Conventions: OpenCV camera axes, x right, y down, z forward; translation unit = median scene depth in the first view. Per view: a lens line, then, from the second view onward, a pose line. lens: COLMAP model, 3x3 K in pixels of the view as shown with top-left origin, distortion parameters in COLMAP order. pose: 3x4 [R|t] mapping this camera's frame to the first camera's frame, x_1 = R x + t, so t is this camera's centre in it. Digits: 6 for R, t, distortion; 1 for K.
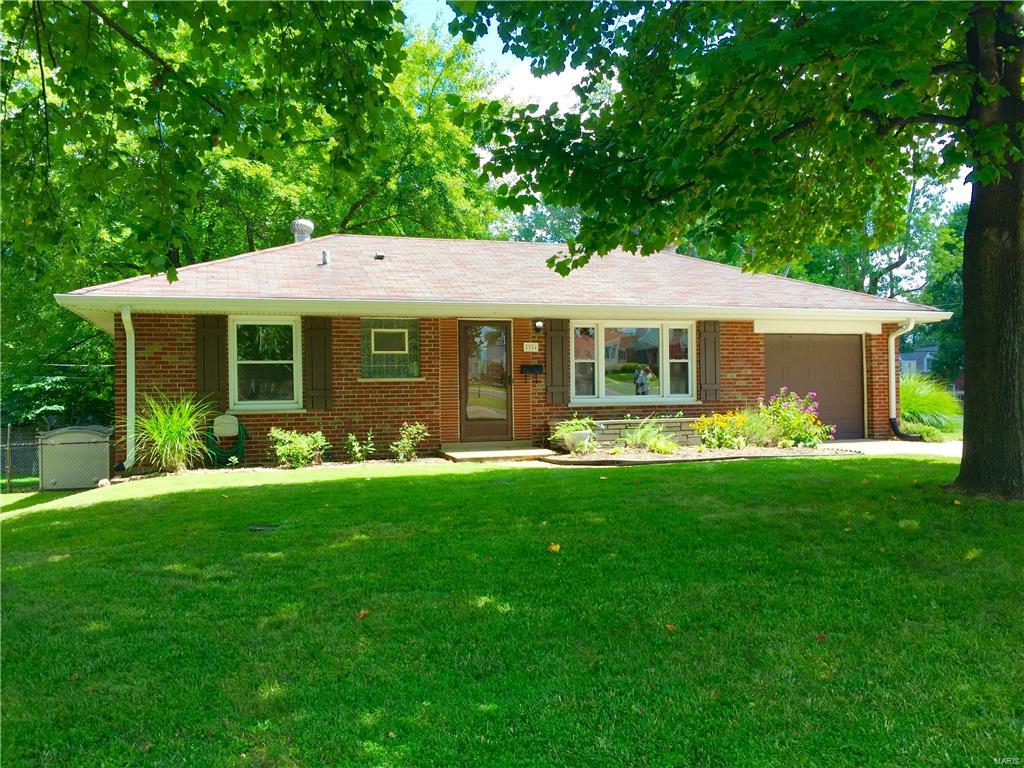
lens RADIAL K [[873.3, 0, 508.9], [0, 873.3, 390.0], [0, 0, 1]] dist [0.086175, -0.125453]
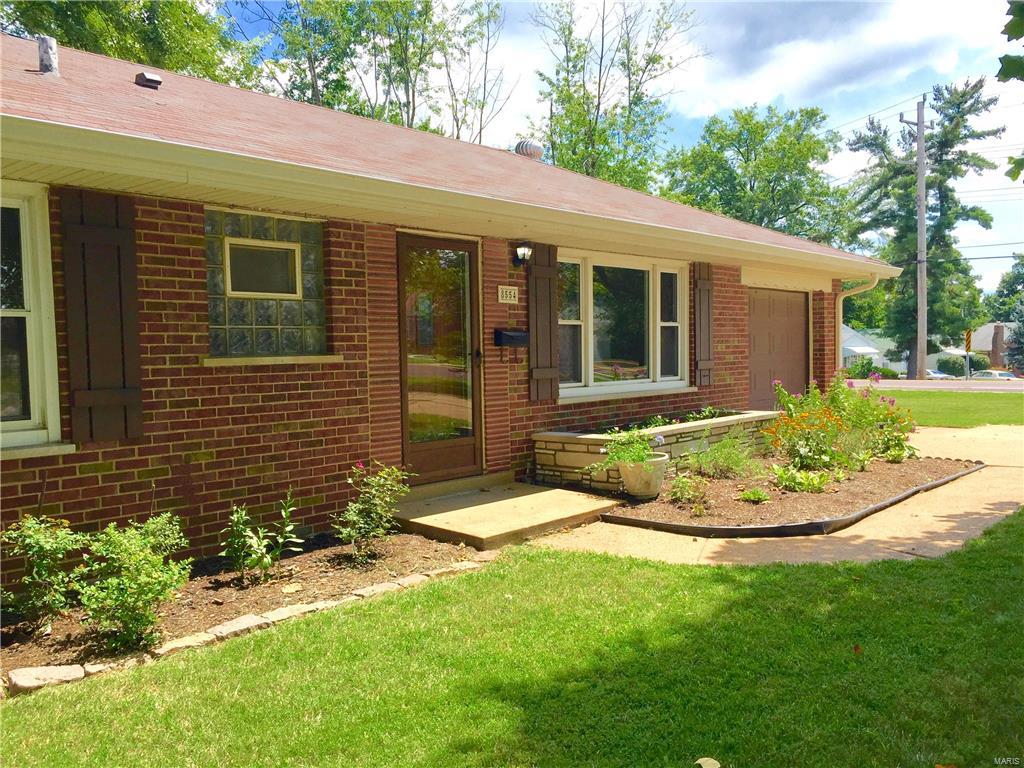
lens RADIAL K [[879.0, 0, 518.9], [0, 879.0, 389.8], [0, 0, 1]] dist [0.067510, -0.012813]
pose [[0.863514, -0.022293, 0.503832, -0.249205], [-0.001973, 0.998866, 0.047578, -0.017956], [-0.504321, -0.042078, 0.862490, 0.565932]]
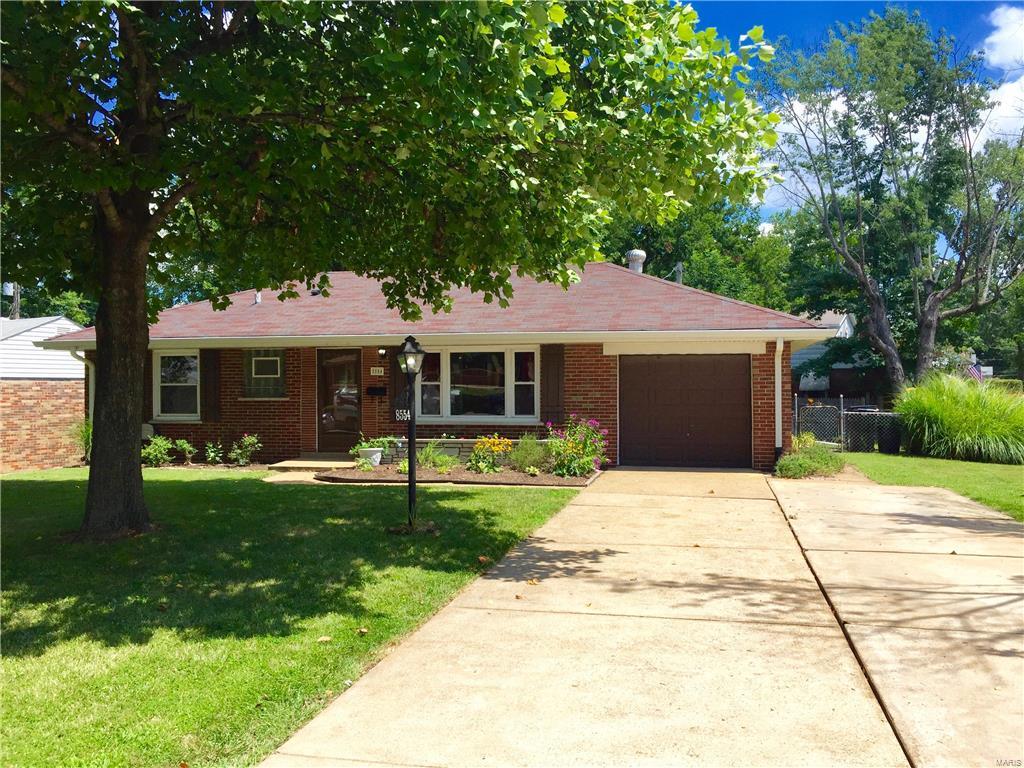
lens RADIAL K [[873.3, 0, 508.9], [0, 873.3, 390.0], [0, 0, 1]] dist [0.086175, -0.125453]
pose [[0.853072, 0.016696, -0.521526, 0.804929], [-0.006830, 0.999760, 0.020833, -0.052298], [0.521748, -0.014210, 0.852981, 0.124041]]
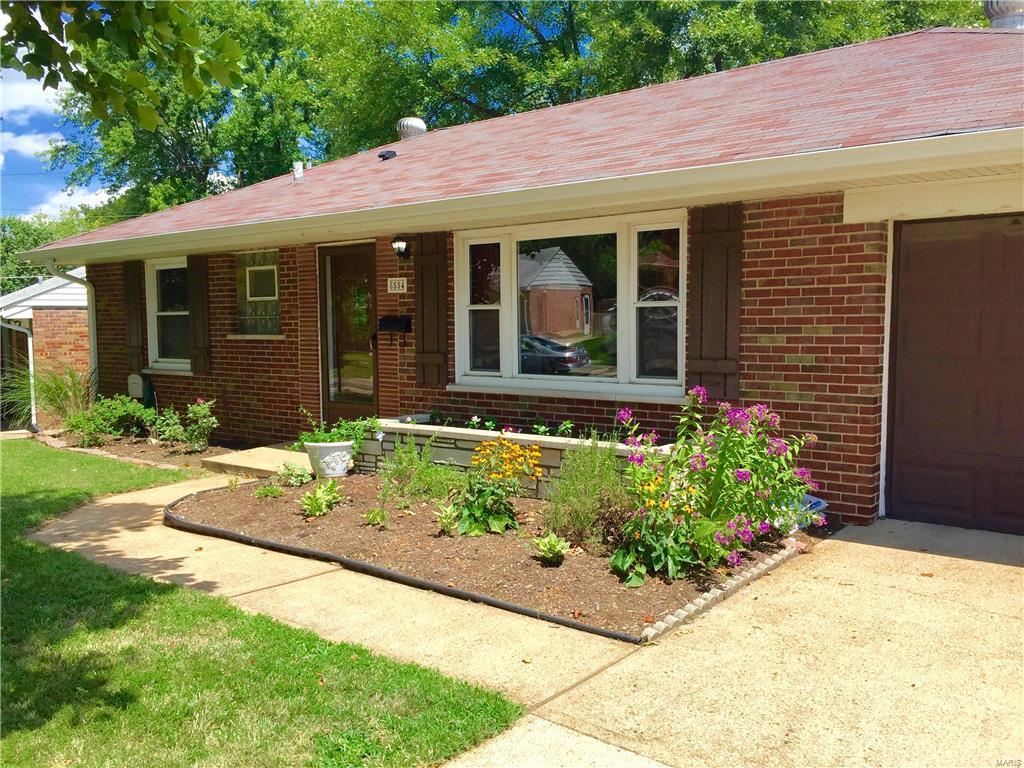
lens RADIAL K [[873.3, 0, 508.9], [0, 873.3, 390.0], [0, 0, 1]] dist [0.086175, -0.125453]
pose [[0.535861, 0.079878, -0.840519, 0.596399], [0.007685, 0.995012, 0.099460, -0.038871], [0.844271, -0.059756, 0.532575, 0.783722]]
